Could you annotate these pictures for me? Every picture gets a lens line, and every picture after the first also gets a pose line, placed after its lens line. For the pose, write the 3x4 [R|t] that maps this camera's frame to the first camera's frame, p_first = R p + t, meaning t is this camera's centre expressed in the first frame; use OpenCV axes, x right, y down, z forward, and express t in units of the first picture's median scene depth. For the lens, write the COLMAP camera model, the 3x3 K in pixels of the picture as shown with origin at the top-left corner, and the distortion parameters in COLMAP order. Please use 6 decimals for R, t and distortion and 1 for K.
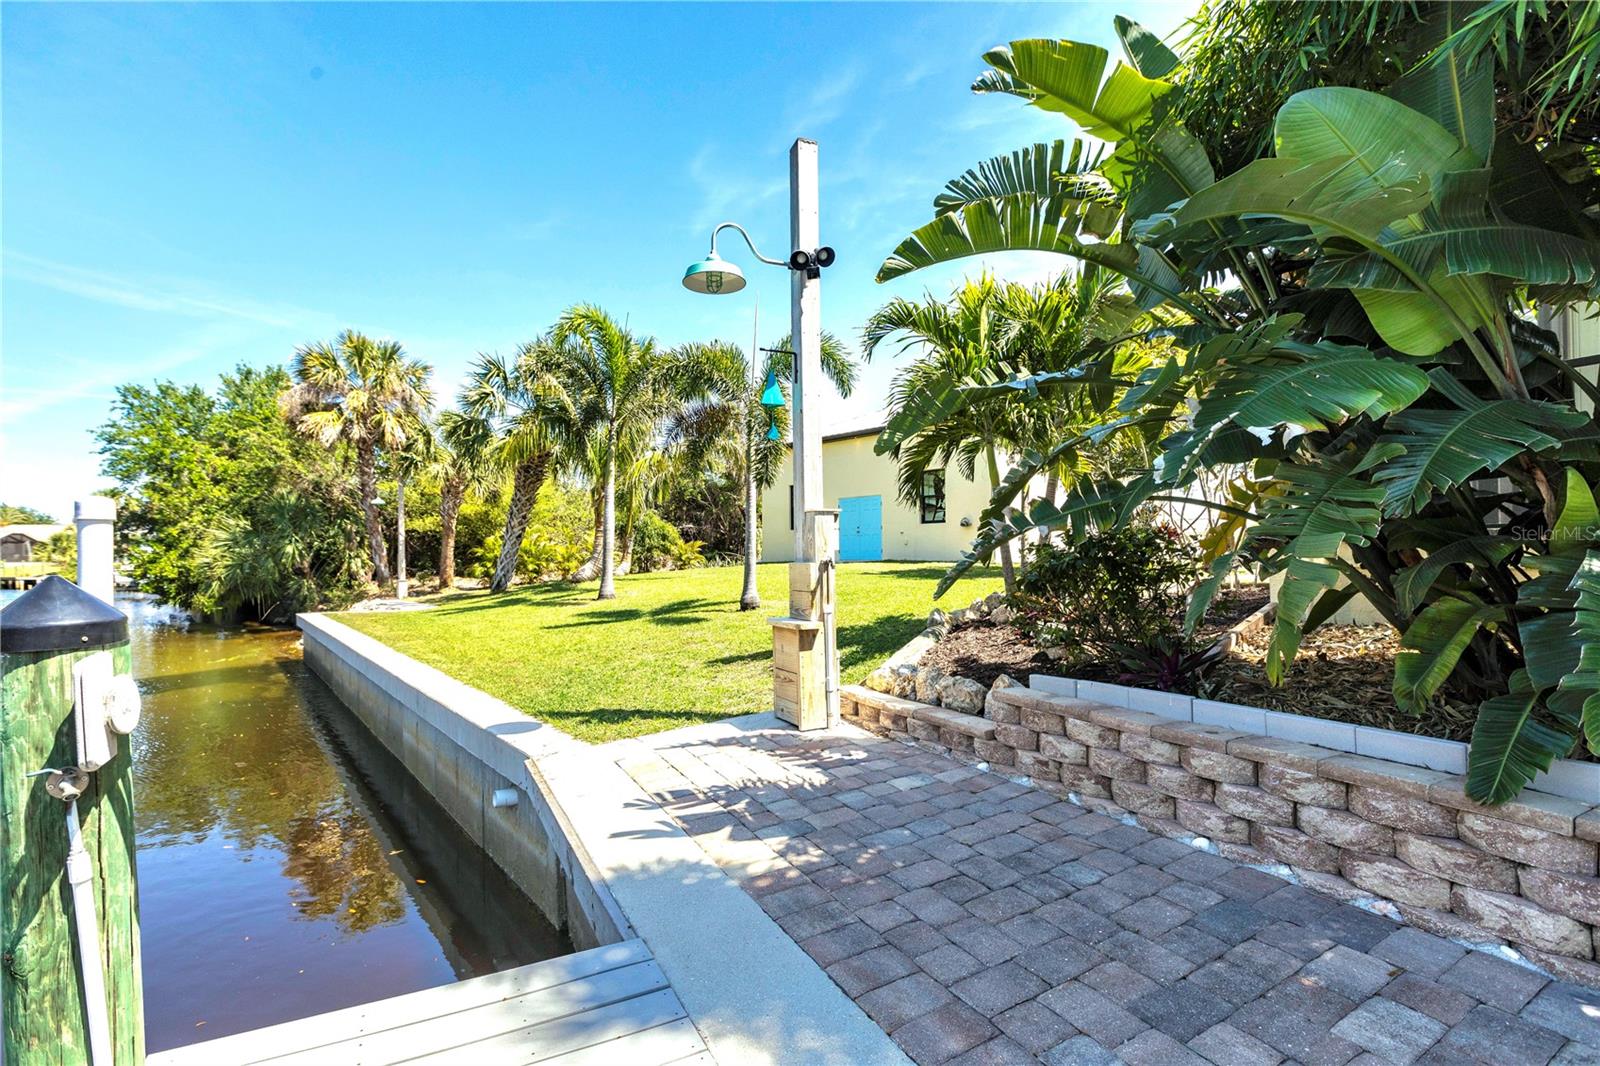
lens RADIAL K [[737.9, 0, 797.8], [0, 737.9, 543.5], [0, 0, 1]] dist [-0.008099, -0.000631]
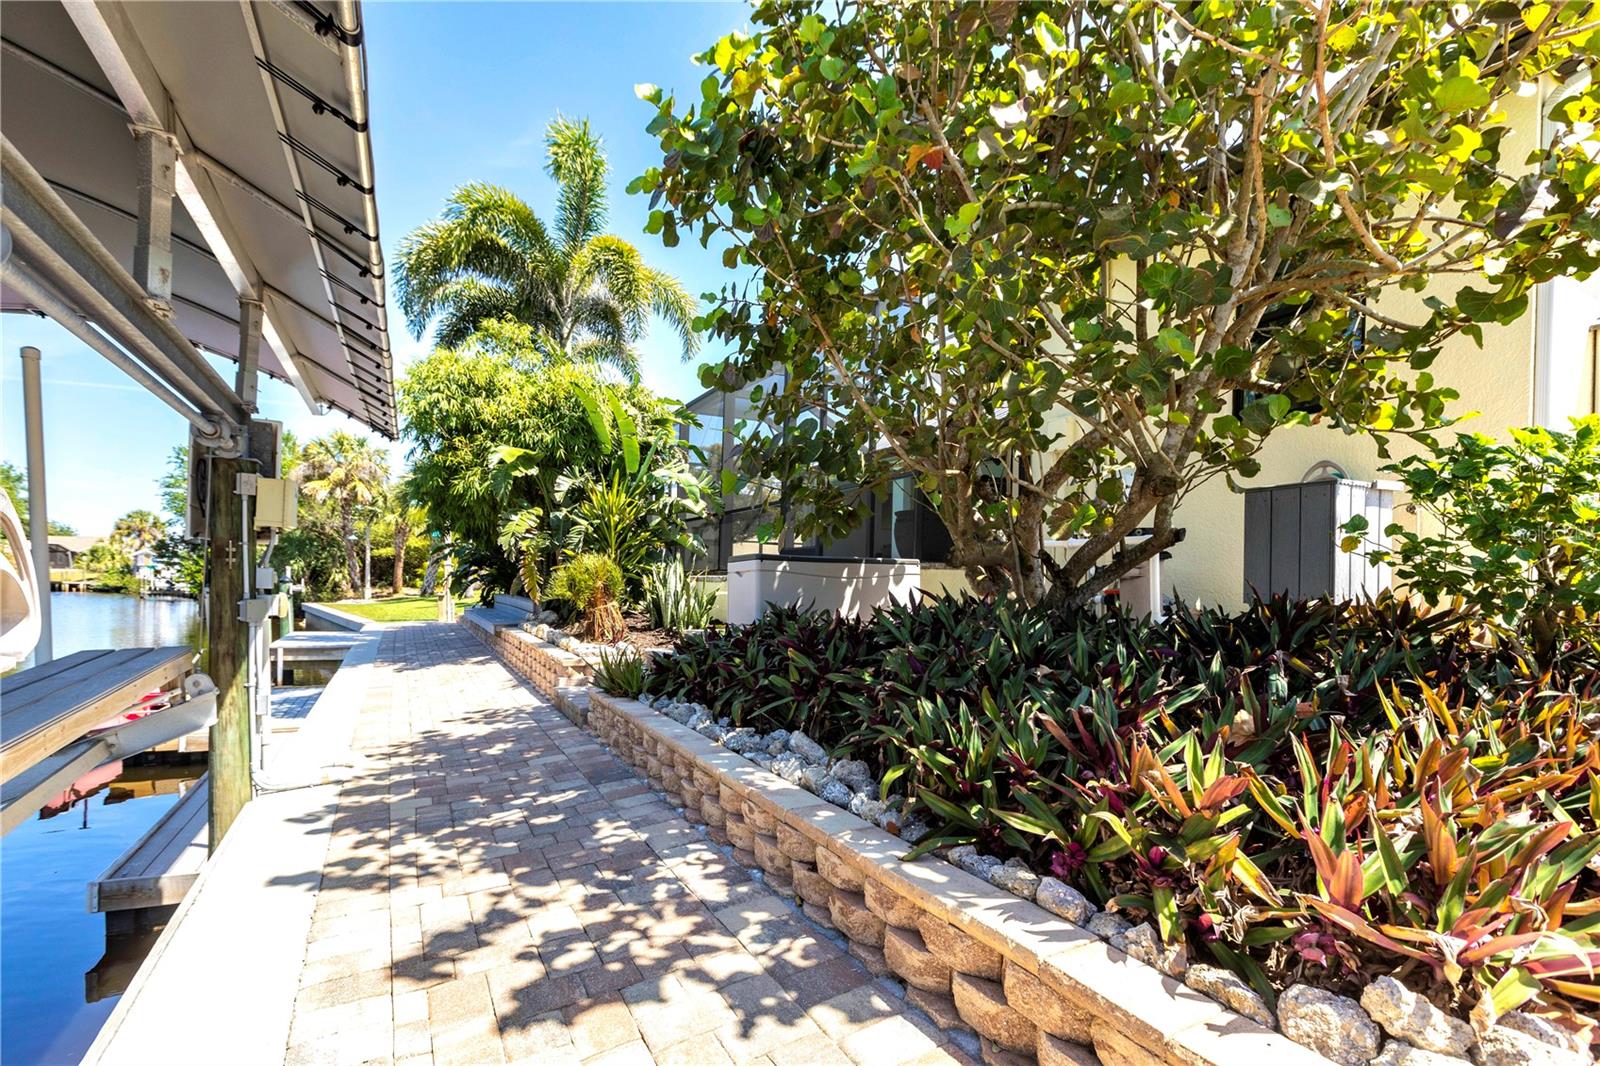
lens RADIAL K [[730.0, 0, 800.5], [0, 730.0, 585.4], [0, 0, 1]] dist [0.000265, 0.000064]
pose [[0.999705, 0.024020, 0.003702, 0.373766], [-0.024105, 0.999403, 0.024769, -0.016800], [-0.003105, -0.024851, 0.999686, -0.552410]]
